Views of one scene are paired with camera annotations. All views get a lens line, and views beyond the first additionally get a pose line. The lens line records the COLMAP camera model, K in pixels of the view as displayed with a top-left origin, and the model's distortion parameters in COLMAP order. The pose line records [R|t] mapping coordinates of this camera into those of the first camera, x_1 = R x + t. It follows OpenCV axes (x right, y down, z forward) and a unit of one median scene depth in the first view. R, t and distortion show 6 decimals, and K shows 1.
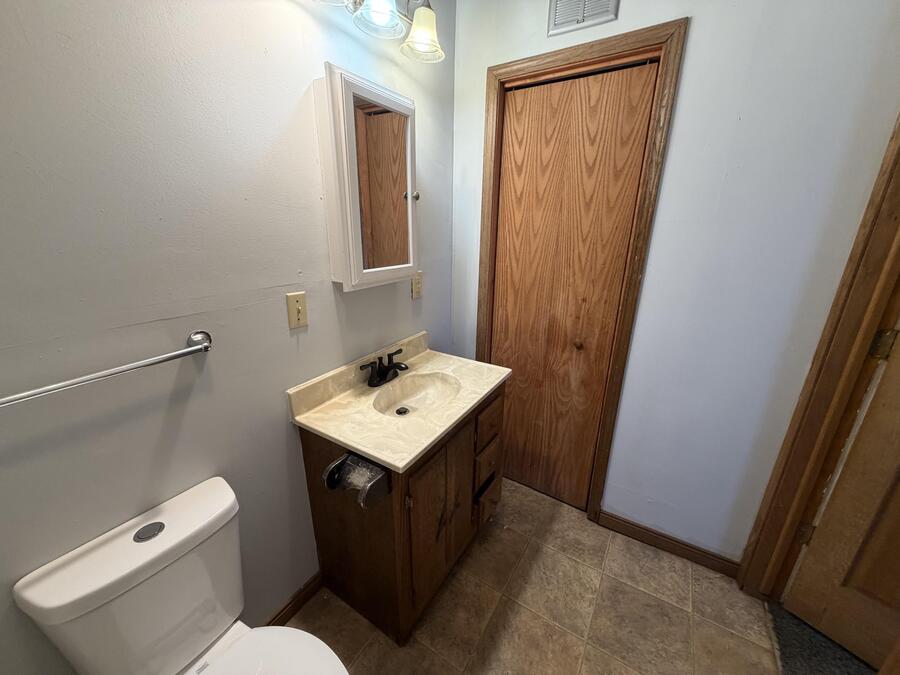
lens RADIAL K [[357.5, 0, 446.7], [0, 357.5, 339.4], [0, 0, 1]] dist [-0.000218, 0.000008]
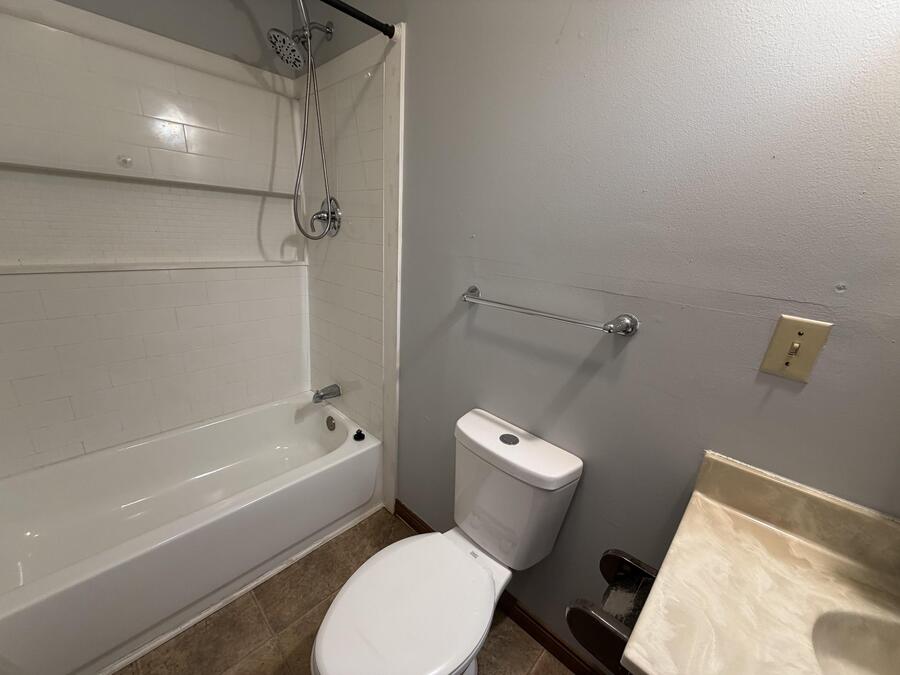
lens RADIAL K [[357.5, 0, 446.7], [0, 357.5, 339.4], [0, 0, 1]] dist [-0.000218, 0.000008]
pose [[-0.210011, 0.270348, -0.939578, 0.221711], [-0.357145, 0.873385, 0.331129, -0.082270], [0.910134, 0.405106, -0.086867, 0.518684]]
